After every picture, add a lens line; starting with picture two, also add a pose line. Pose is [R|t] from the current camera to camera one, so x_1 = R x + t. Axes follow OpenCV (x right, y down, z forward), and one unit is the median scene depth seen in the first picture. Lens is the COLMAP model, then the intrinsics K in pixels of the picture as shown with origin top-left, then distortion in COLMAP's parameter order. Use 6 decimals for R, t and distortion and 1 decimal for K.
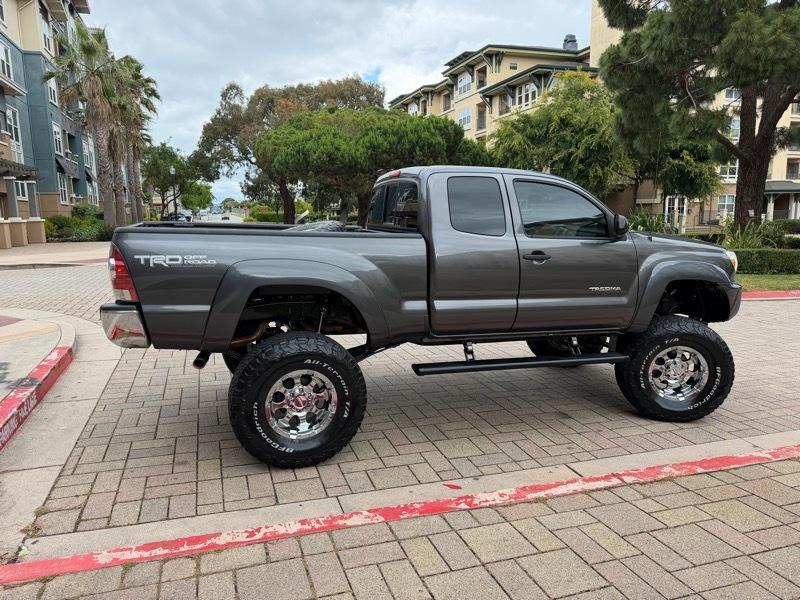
lens RADIAL K [[550.7, 0, 395.9], [0, 550.7, 299.1], [0, 0, 1]] dist [0.051870, -0.066949]
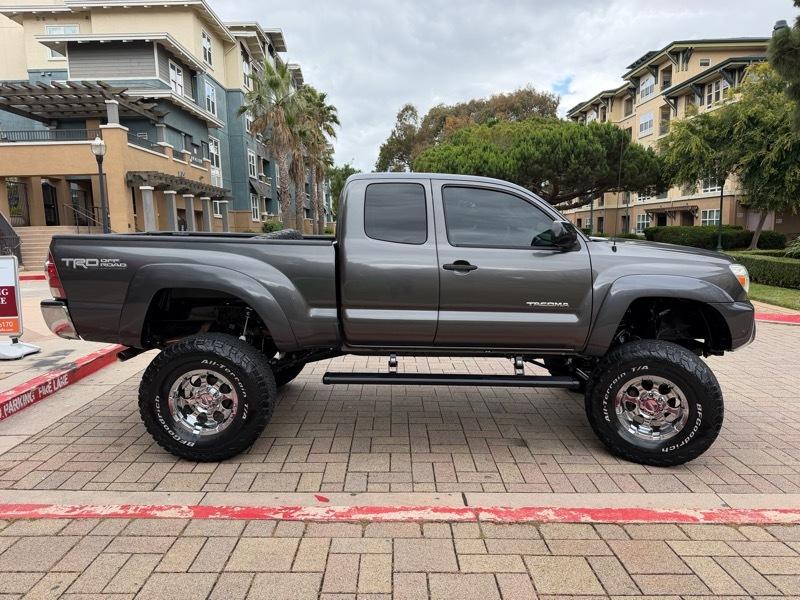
lens RADIAL K [[552.7, 0, 406.8], [0, 552.7, 300.9], [0, 0, 1]] dist [0.047009, -0.057007]
pose [[0.954069, 0.033127, -0.297749, 0.390660], [-0.039899, 0.999064, -0.016693, 0.000274], [0.296917, 0.027806, 0.954498, 0.073145]]
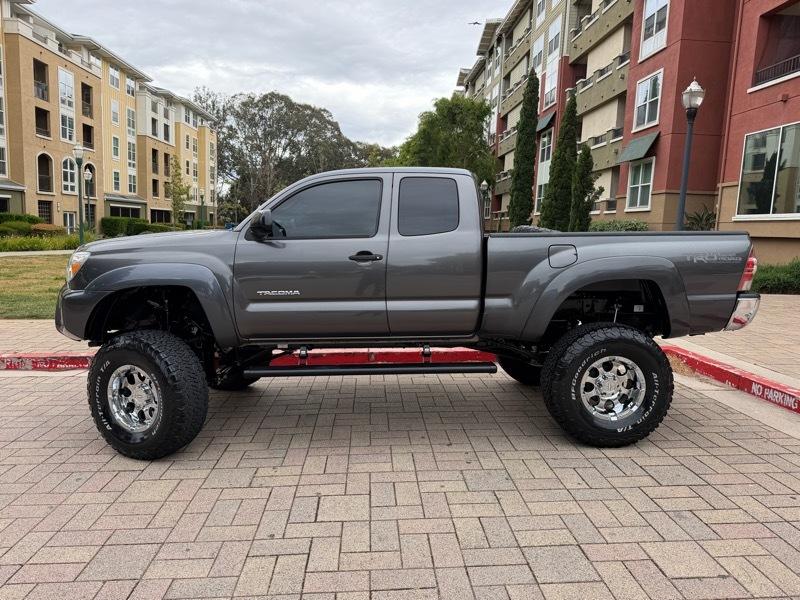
lens RADIAL K [[559.3, 0, 400.0], [0, 559.3, 300.0], [0, 0, 1]] dist [0.053366, -0.069915]
pose [[-0.962027, -0.053099, 0.267740, -0.173713], [0.021414, 0.963190, 0.267967, -0.284720], [-0.272114, 0.263525, -0.925477, 1.994701]]
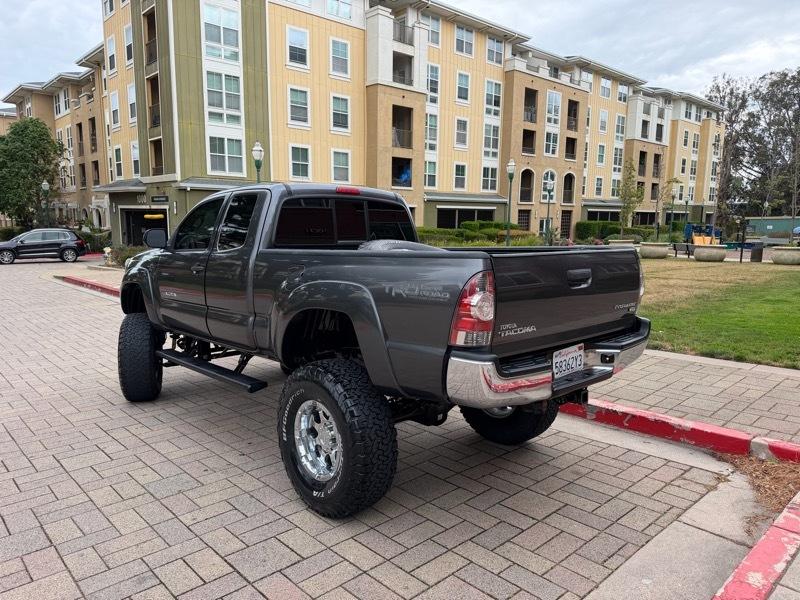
lens RADIAL K [[560.7, 0, 399.6], [0, 560.7, 303.8], [0, 0, 1]] dist [0.052062, -0.067992]
pose [[-0.403139, -0.125297, 0.906520, -0.918828], [0.139175, 0.970666, 0.196055, -0.206664], [-0.904494, 0.205203, -0.373875, 1.281787]]
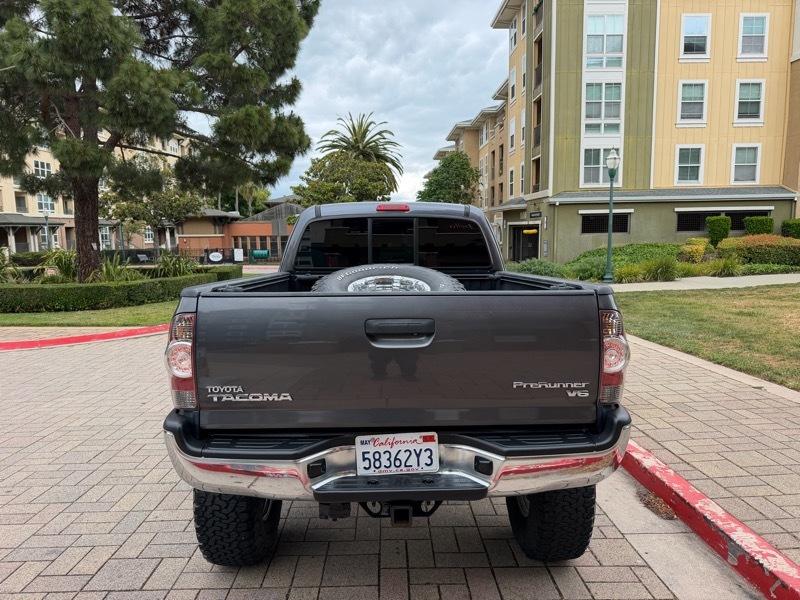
lens RADIAL K [[556.3, 0, 403.0], [0, 556.3, 304.3], [0, 0, 1]] dist [0.063153, -0.072334]
pose [[0.293993, -0.112211, 0.949198, -0.810798], [0.158975, 0.984993, 0.067203, -0.129407], [-0.942494, 0.131142, 0.307420, 0.715415]]
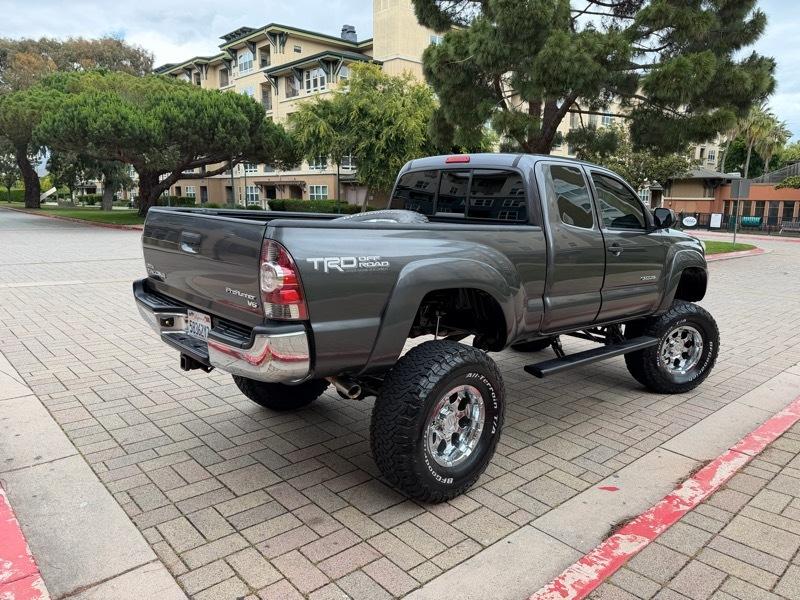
lens RADIAL K [[550.7, 0, 395.9], [0, 550.7, 299.1], [0, 0, 1]] dist [0.051870, -0.066949]
pose [[0.917538, -0.048835, 0.394638, -0.452266], [0.038283, 0.998669, 0.034573, -0.030815], [-0.395801, -0.016614, 0.918186, 0.192306]]
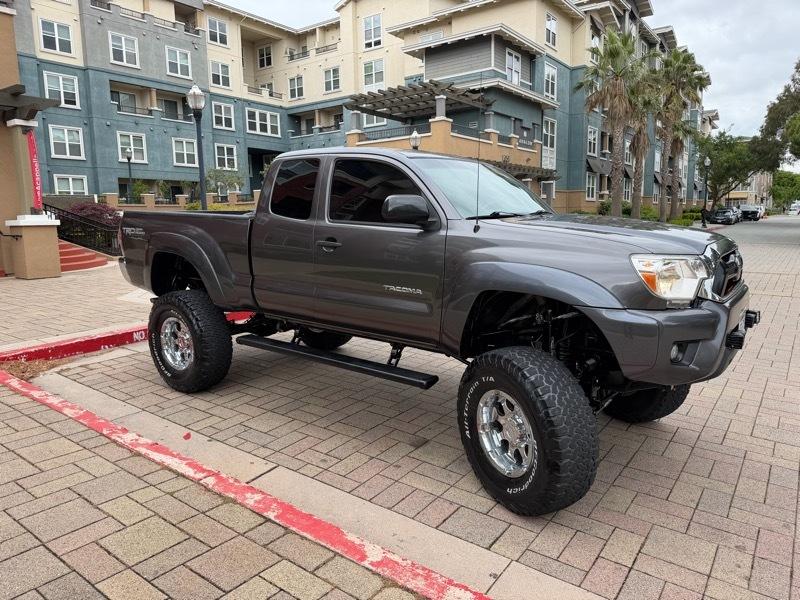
lens RADIAL K [[557.5, 0, 400.0], [0, 557.5, 291.7], [0, 0, 1]] dist [0.050323, -0.064703]
pose [[0.574511, 0.110622, -0.810987, 0.932684], [-0.116803, 0.991765, 0.052536, -0.049902], [0.810120, 0.064543, 0.582700, 0.491396]]
